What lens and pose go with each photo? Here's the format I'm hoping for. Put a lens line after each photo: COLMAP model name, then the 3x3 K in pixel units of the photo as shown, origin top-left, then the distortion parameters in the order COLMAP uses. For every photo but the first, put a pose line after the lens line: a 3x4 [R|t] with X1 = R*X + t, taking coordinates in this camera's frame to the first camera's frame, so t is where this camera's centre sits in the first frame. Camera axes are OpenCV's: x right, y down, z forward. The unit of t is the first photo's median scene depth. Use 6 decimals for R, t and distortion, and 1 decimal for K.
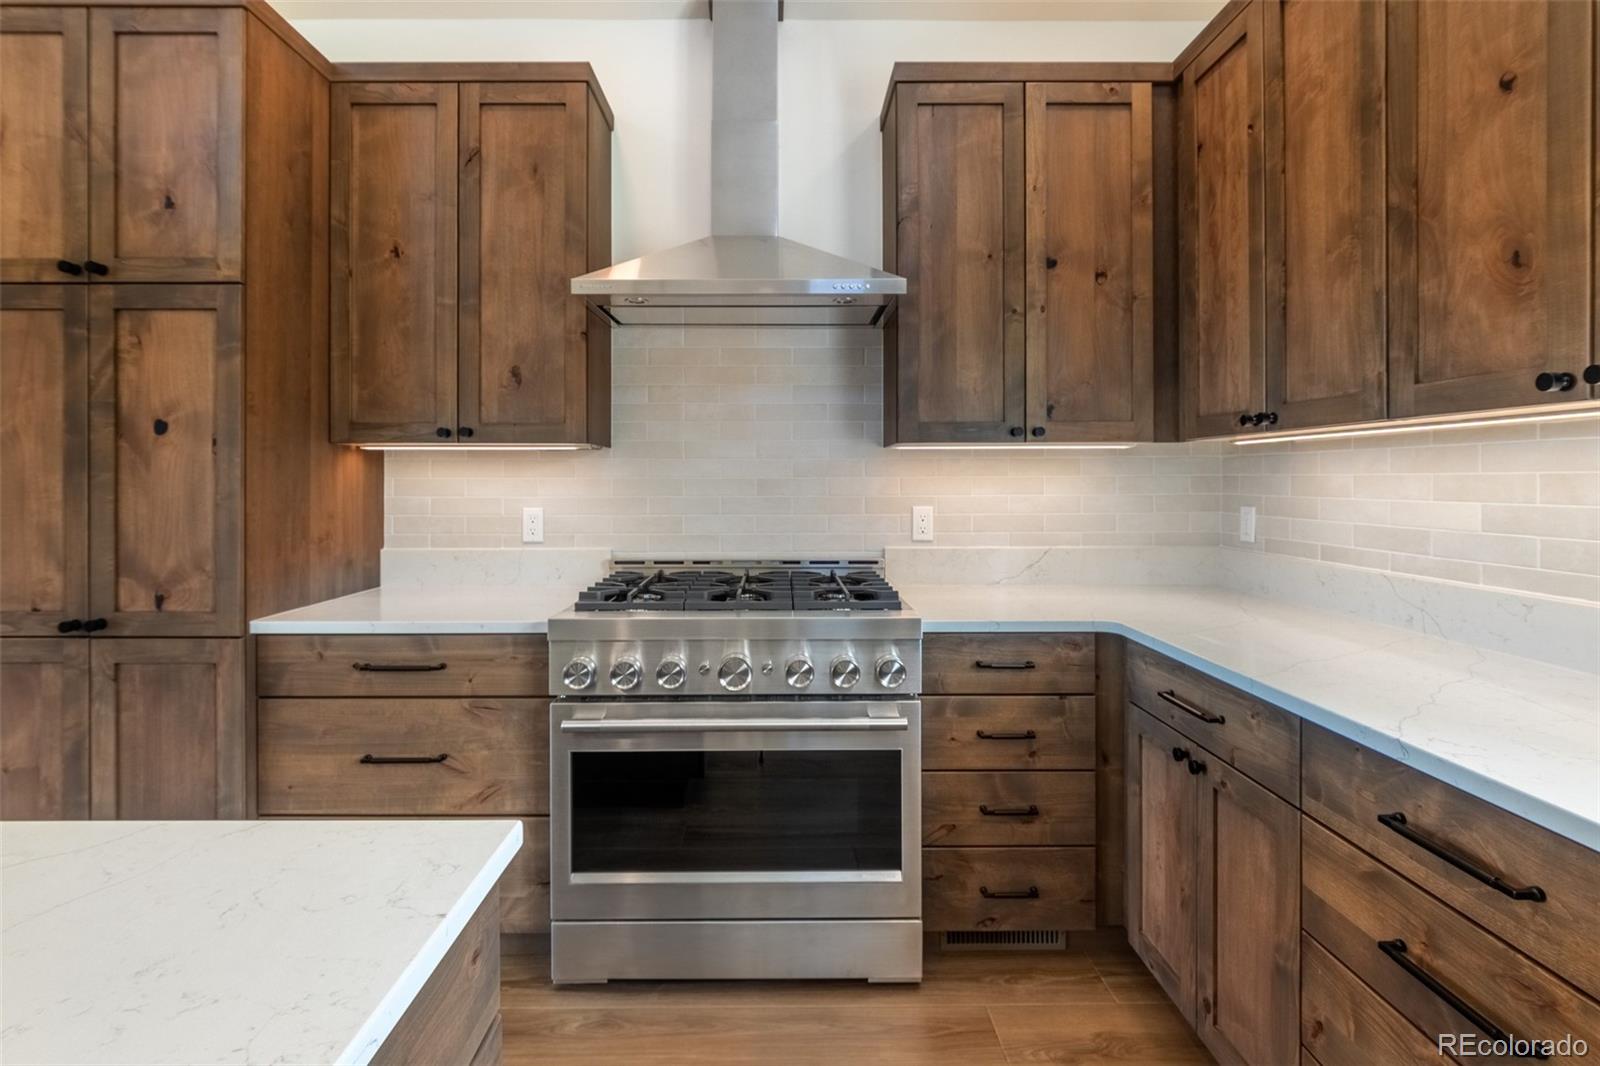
lens RADIAL K [[771.6, 0, 785.3], [0, 771.6, 478.7], [0, 0, 1]] dist [0.001644, -0.002849]
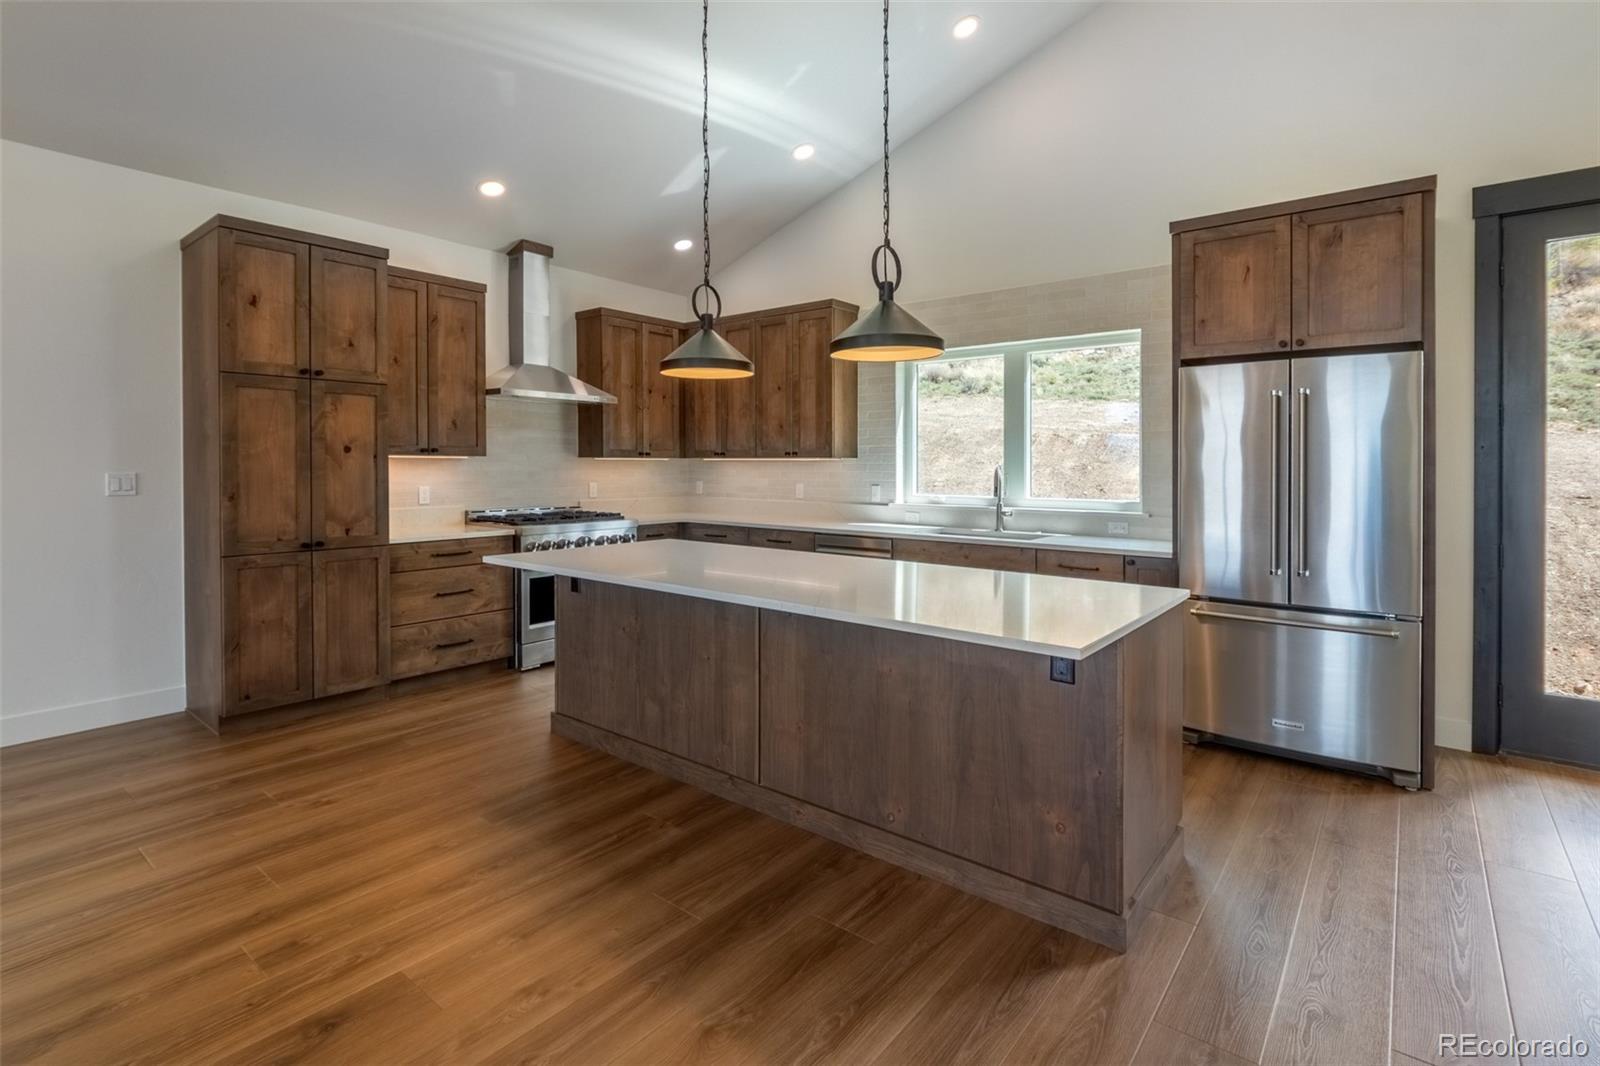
lens RADIAL K [[771.6, 0, 795.7], [0, 771.6, 459.0], [0, 0, 1]] dist [0.001644, -0.002849]
pose [[0.634584, 0.009102, 0.772800, -1.661616], [-0.007770, 0.999955, -0.005397, -0.038885], [-0.772815, -0.002580, 0.634626, -1.298823]]
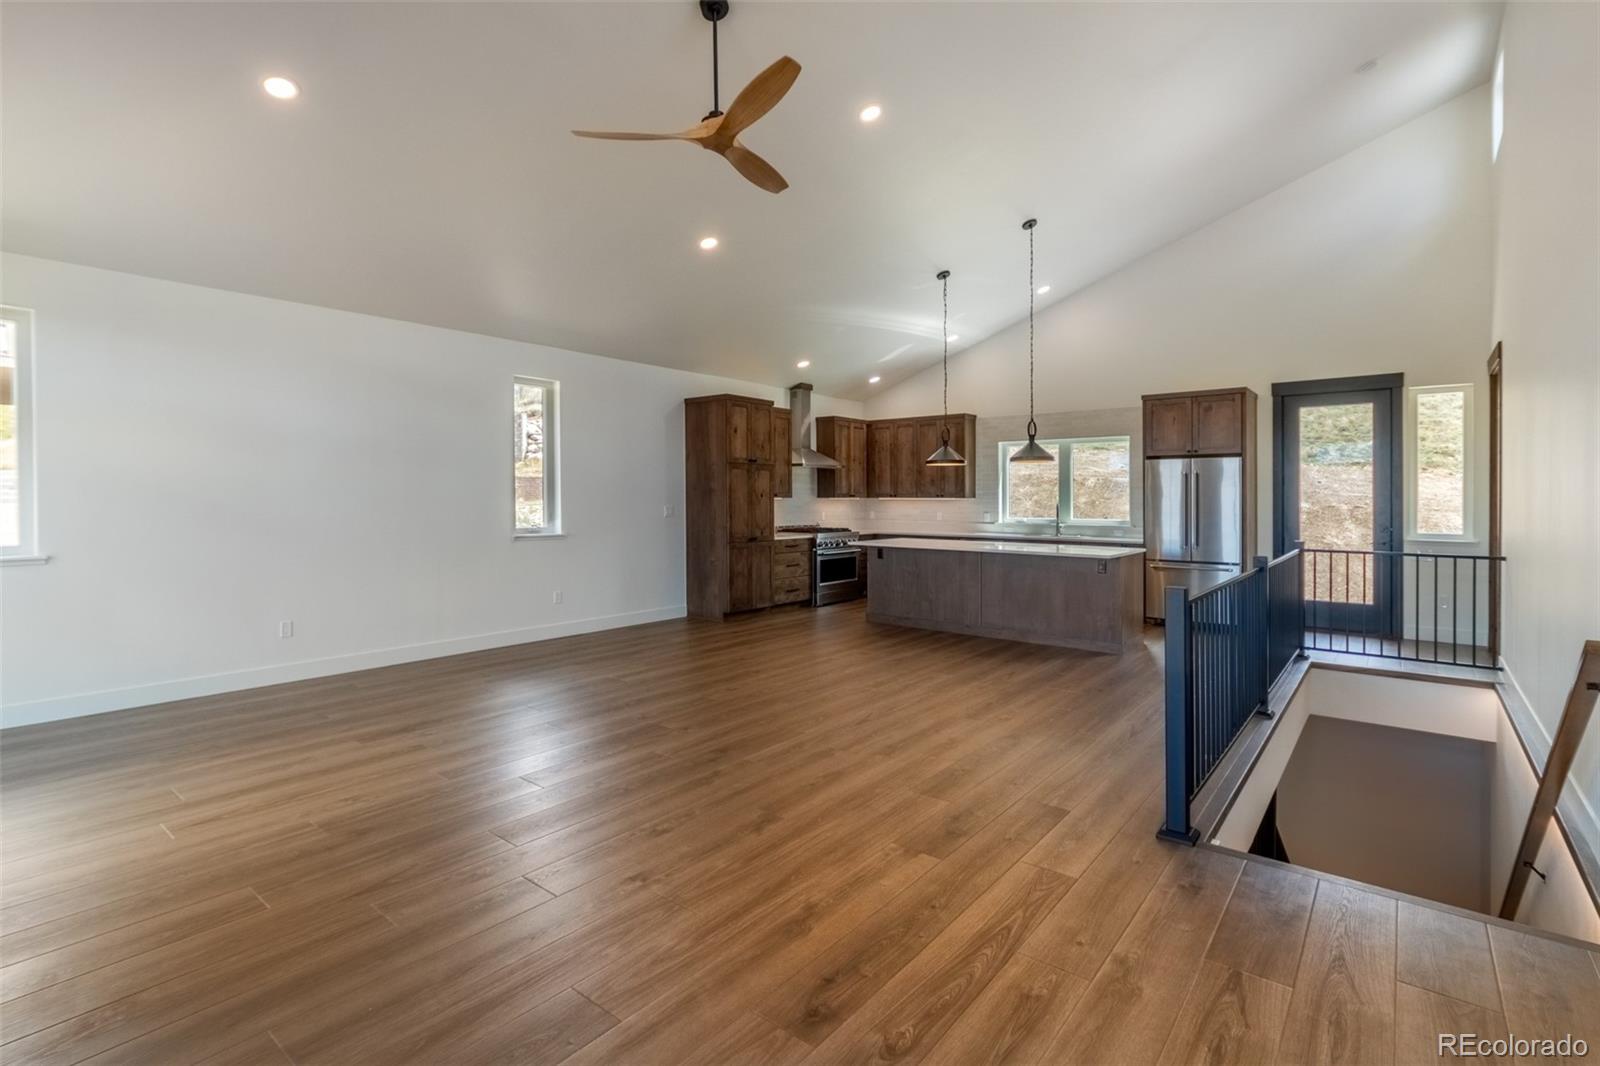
lens RADIAL K [[771.6, 0, 787.0], [0, 771.6, 488.2], [0, 0, 1]] dist [0.001644, -0.002849]
pose [[0.640069, 0.013325, 0.768202, -4.230510], [-0.006627, 0.999908, -0.011823, -0.057381], [-0.768289, 0.002477, 0.640098, -2.053294]]
